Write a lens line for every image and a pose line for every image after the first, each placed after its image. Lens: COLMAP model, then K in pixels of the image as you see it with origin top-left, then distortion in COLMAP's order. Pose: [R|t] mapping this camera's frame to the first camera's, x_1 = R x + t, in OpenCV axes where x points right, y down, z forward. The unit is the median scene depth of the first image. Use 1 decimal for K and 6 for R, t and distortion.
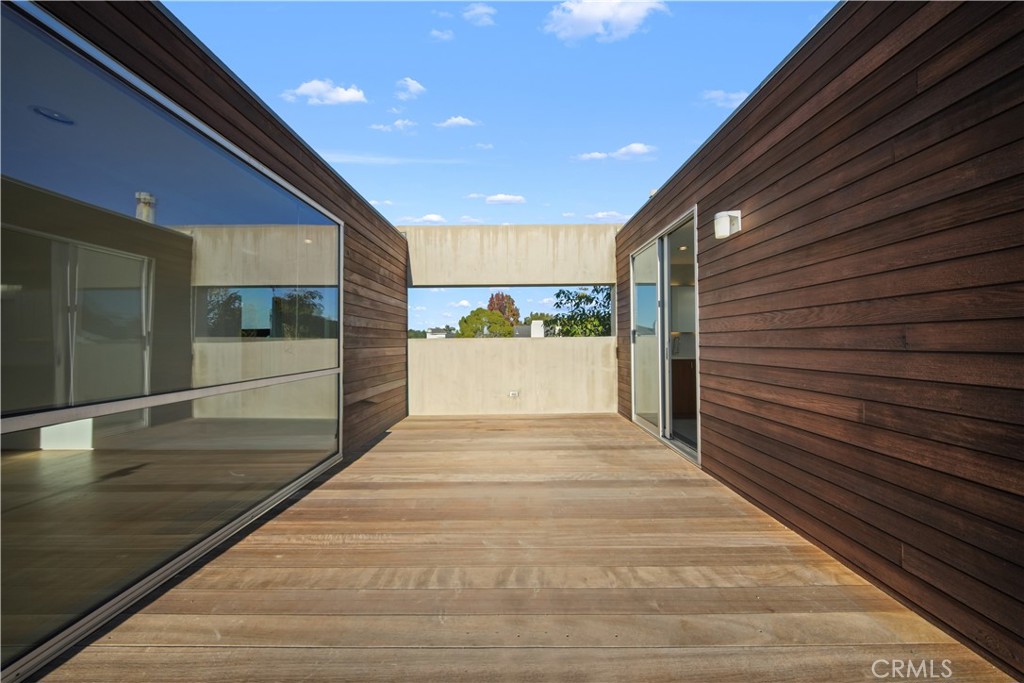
lens RADIAL K [[302.2, 0, 514.0], [0, 302.2, 338.3], [0, 0, 1]] dist [-0.009535, 0.000021]
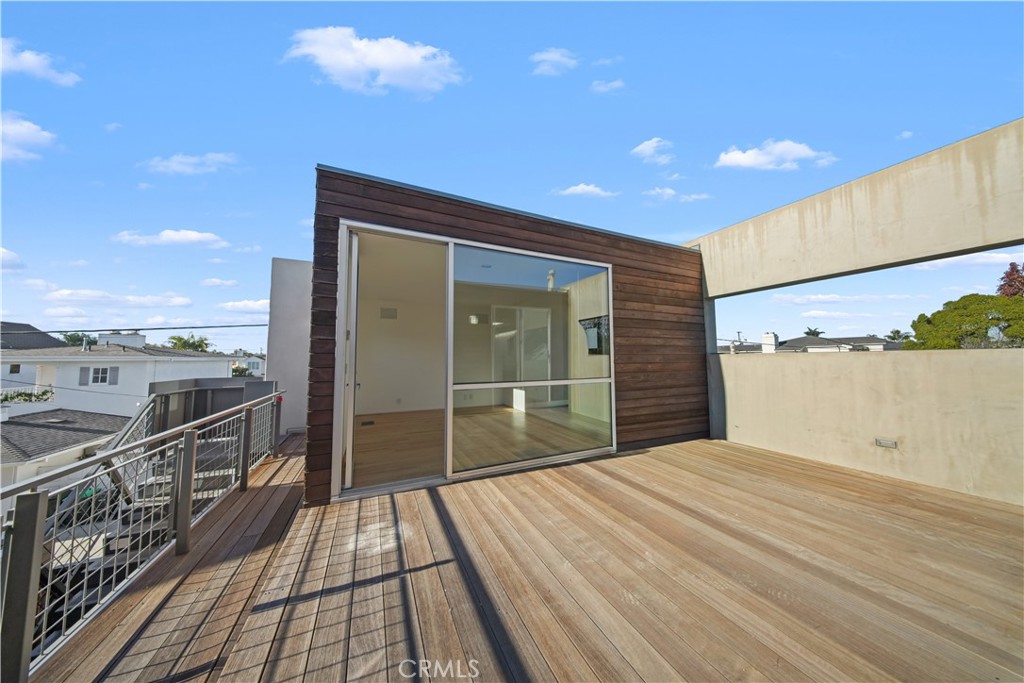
lens RADIAL K [[302.2, 0, 510.0], [0, 302.2, 339.7], [0, 0, 1]] dist [-0.009535, 0.000021]
pose [[0.404486, -0.052416, -0.913041, 0.425897], [0.012463, 0.998579, -0.051806, -0.004885], [0.914459, 0.009575, 0.404564, 0.089209]]
